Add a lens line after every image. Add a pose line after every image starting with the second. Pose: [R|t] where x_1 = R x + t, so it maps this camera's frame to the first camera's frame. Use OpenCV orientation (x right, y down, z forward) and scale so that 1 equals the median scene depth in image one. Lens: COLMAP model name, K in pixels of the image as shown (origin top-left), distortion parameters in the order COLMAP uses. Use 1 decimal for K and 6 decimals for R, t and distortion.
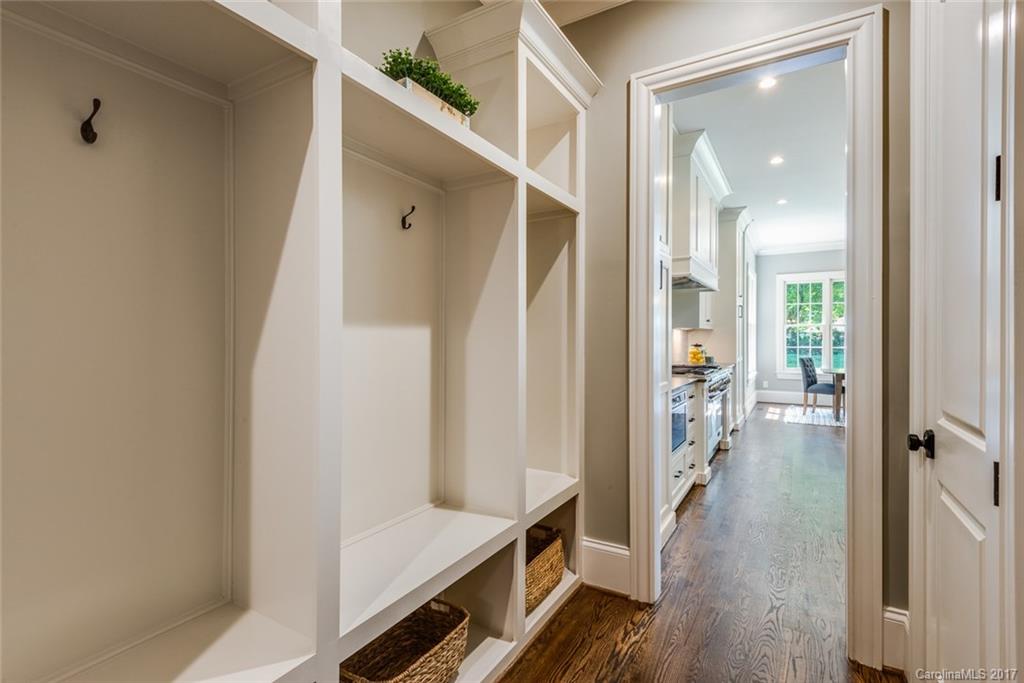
lens RADIAL K [[495.5, 0, 512.0], [0, 495.5, 341.5], [0, 0, 1]] dist [-0.002529, -0.000196]
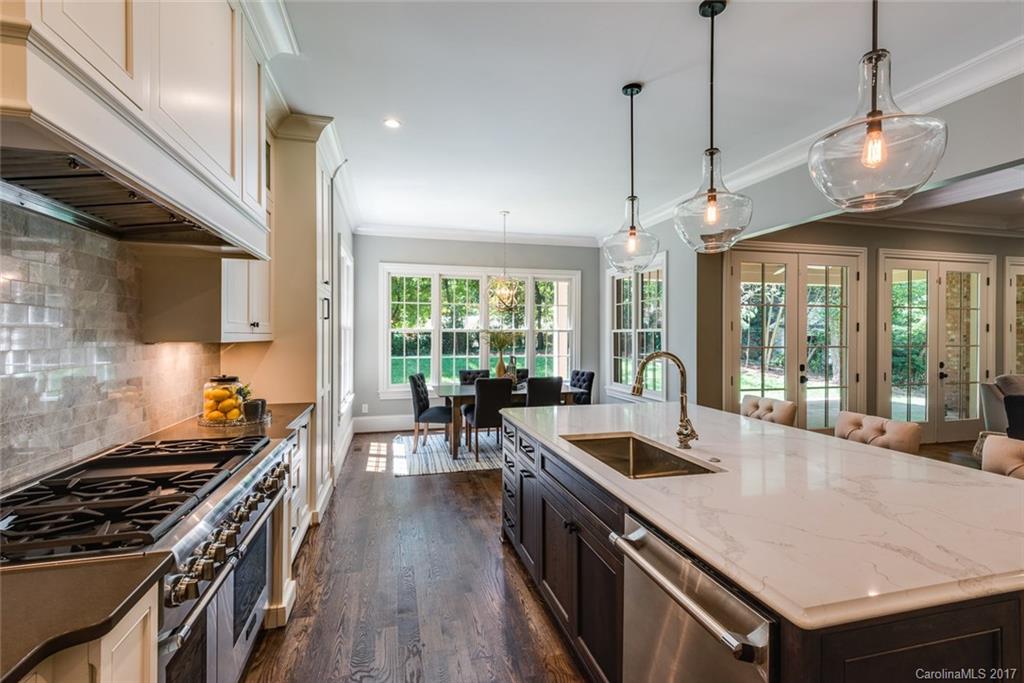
lens RADIAL K [[449.9, 0, 512.1], [0, 449.9, 334.4], [0, 0, 1]] dist [0.029657, -0.000052]
pose [[0.704022, 0.002024, 0.710175, 0.209175], [0.000066, 0.999996, -0.002915, -0.025540], [-0.710178, 0.002099, 0.704019, 0.413045]]
